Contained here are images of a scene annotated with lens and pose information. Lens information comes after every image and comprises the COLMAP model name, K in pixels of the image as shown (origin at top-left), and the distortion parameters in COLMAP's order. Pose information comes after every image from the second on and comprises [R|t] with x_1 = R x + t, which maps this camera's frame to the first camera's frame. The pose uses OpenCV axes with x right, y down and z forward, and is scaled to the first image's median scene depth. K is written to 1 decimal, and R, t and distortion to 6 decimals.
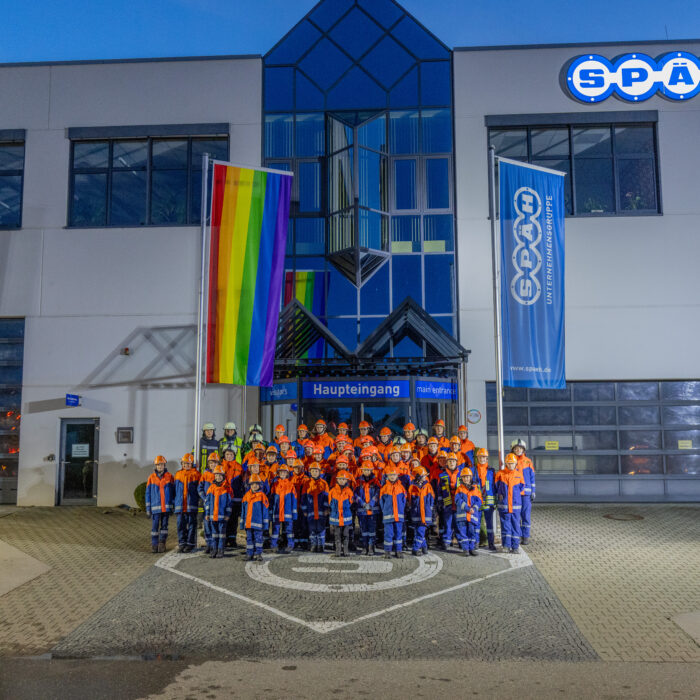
lens RADIAL K [[692.1, 0, 349.1], [0, 692.1, 349.7], [0, 0, 1]] dist [0.008289, 0.000000]
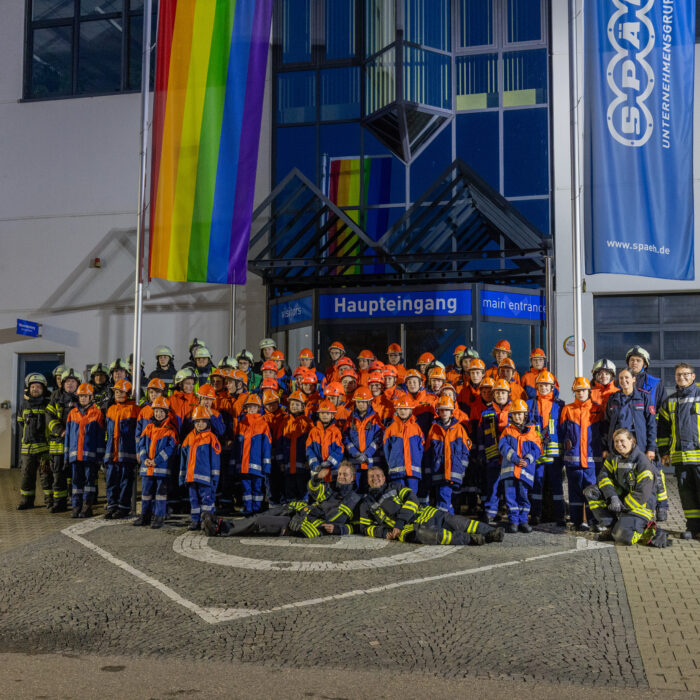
lens RADIAL K [[875.6, 0, 350.4], [0, 875.6, 349.8], [0, 0, 1]] dist [0.017506, 0.000000]
pose [[0.985537, -0.005065, -0.169387, 0.149347], [0.011739, 0.999193, 0.038423, 0.089036], [0.169056, -0.039856, 0.984800, 0.167122]]
